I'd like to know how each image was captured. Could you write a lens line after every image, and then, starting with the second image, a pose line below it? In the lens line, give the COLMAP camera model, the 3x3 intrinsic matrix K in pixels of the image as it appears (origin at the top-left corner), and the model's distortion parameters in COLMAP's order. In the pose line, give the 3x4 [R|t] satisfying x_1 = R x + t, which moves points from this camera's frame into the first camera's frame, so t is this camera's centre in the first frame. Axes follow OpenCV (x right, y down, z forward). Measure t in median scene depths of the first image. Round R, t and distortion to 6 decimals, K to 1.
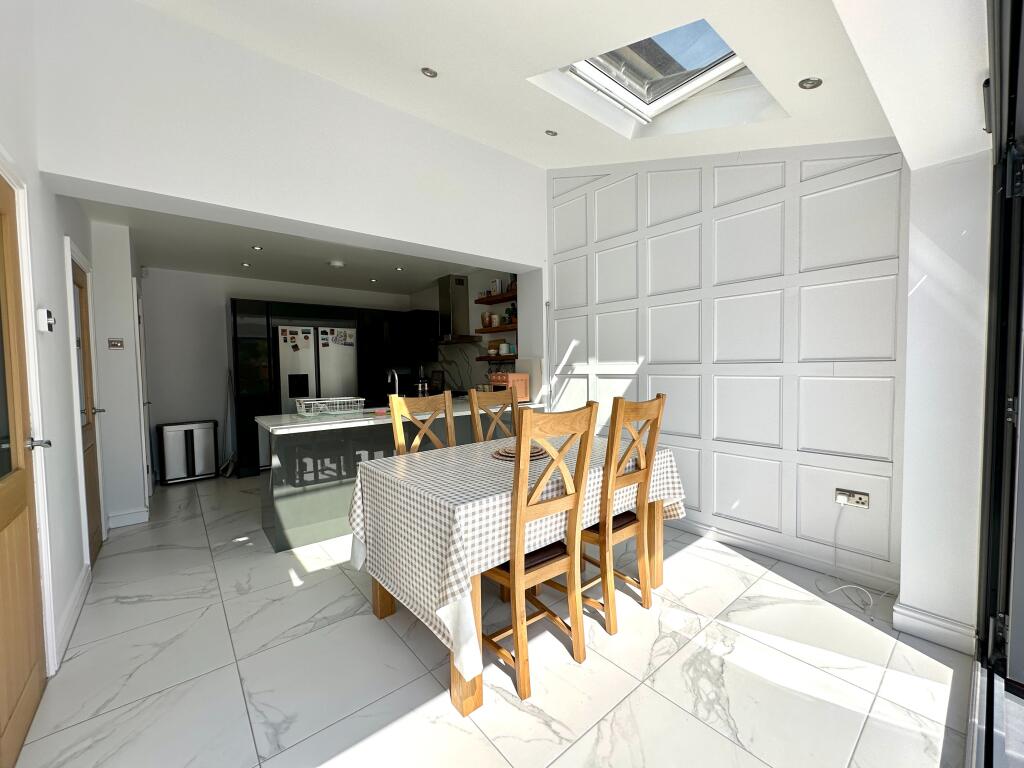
lens RADIAL K [[411.2, 0, 513.0], [0, 411.2, 381.9], [0, 0, 1]] dist [-0.002261, -0.000322]
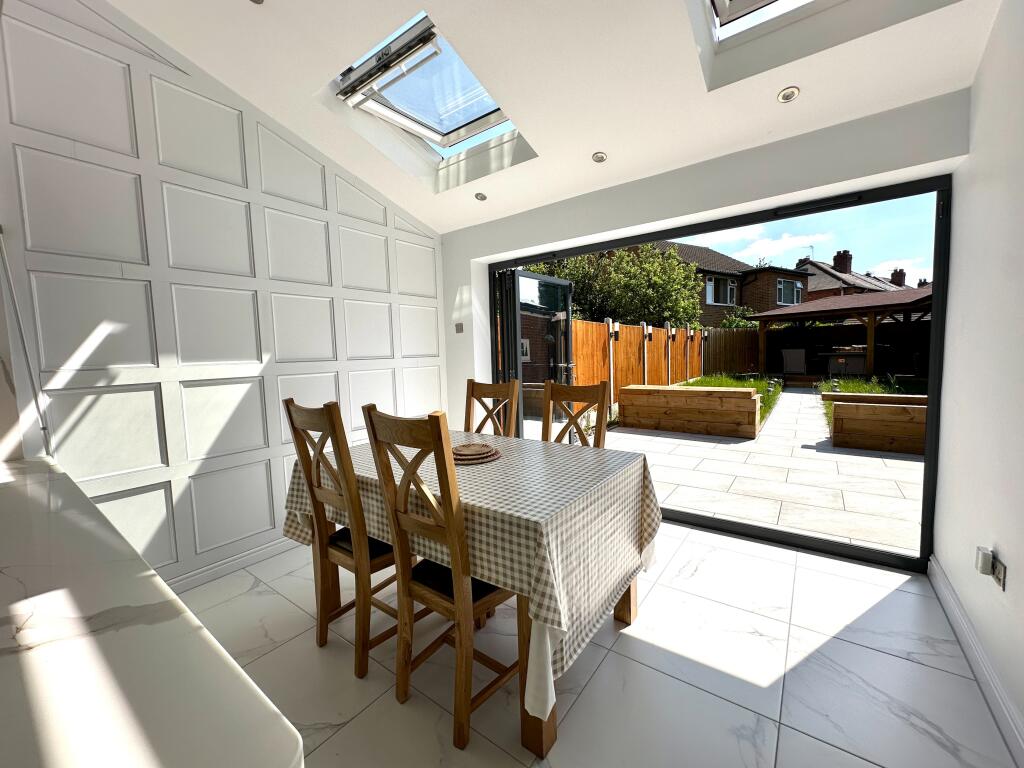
lens RADIAL K [[411.2, 0, 512.9], [0, 411.2, 383.3], [0, 0, 1]] dist [-0.002261, -0.000322]
pose [[-0.232071, -0.050787, 0.971372, -0.384462], [0.072866, 0.994922, 0.069426, -0.016869], [-0.969966, 0.086891, -0.227192, 0.490069]]
